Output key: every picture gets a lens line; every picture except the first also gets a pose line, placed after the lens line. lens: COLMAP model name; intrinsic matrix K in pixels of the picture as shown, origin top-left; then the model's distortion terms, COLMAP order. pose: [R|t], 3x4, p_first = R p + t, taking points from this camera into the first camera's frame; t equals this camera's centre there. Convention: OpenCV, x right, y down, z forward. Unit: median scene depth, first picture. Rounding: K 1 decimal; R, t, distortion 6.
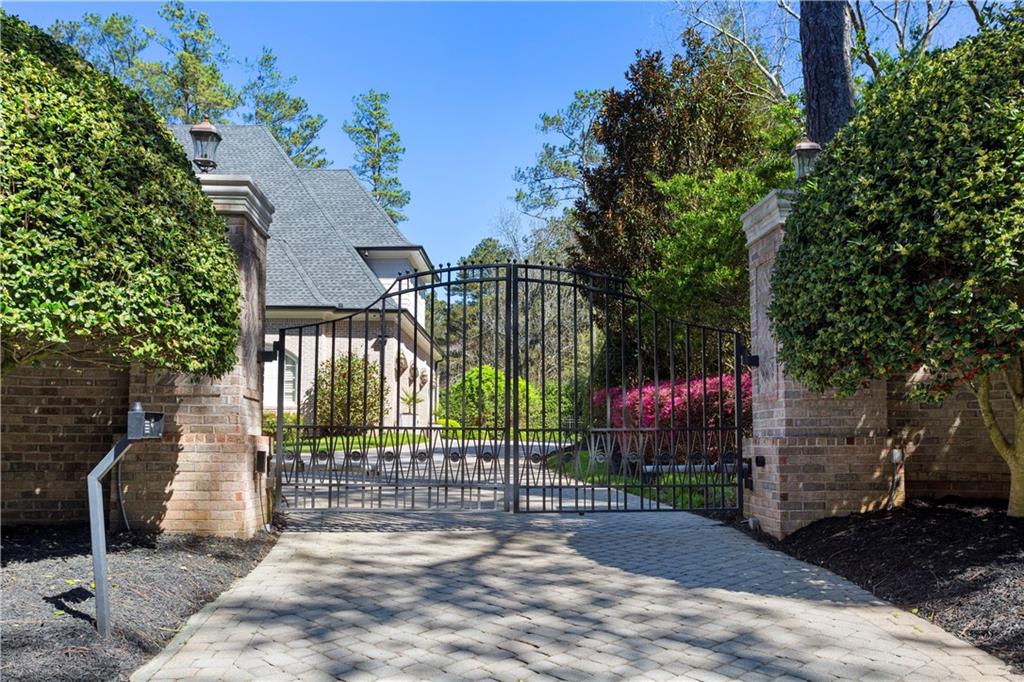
lens RADIAL K [[982.5, 0, 535.5], [0, 982.5, 379.7], [0, 0, 1]] dist [-0.000556, 0.000000]
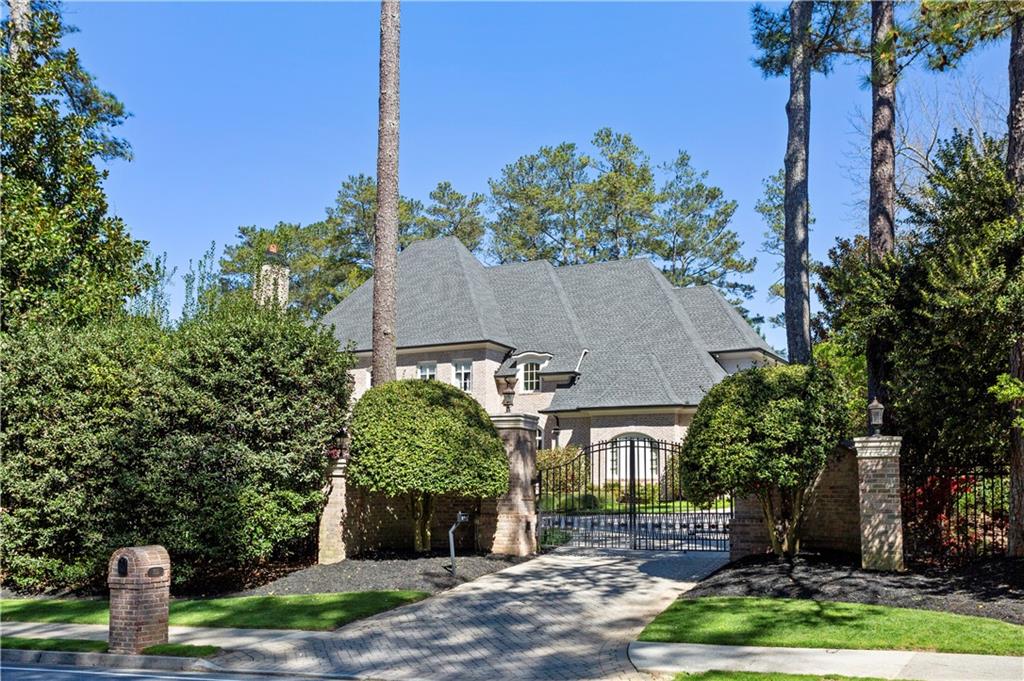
lens RADIAL K [[1074.1, 0, 512.1], [0, 1074.1, 345.5], [0, 0, 1]] dist [0.009101, 0.000000]
pose [[0.880932, -0.060846, -0.469316, 0.280888], [0.028140, 0.996680, -0.076398, -0.046839], [0.472406, 0.054095, 0.879719, -0.410981]]
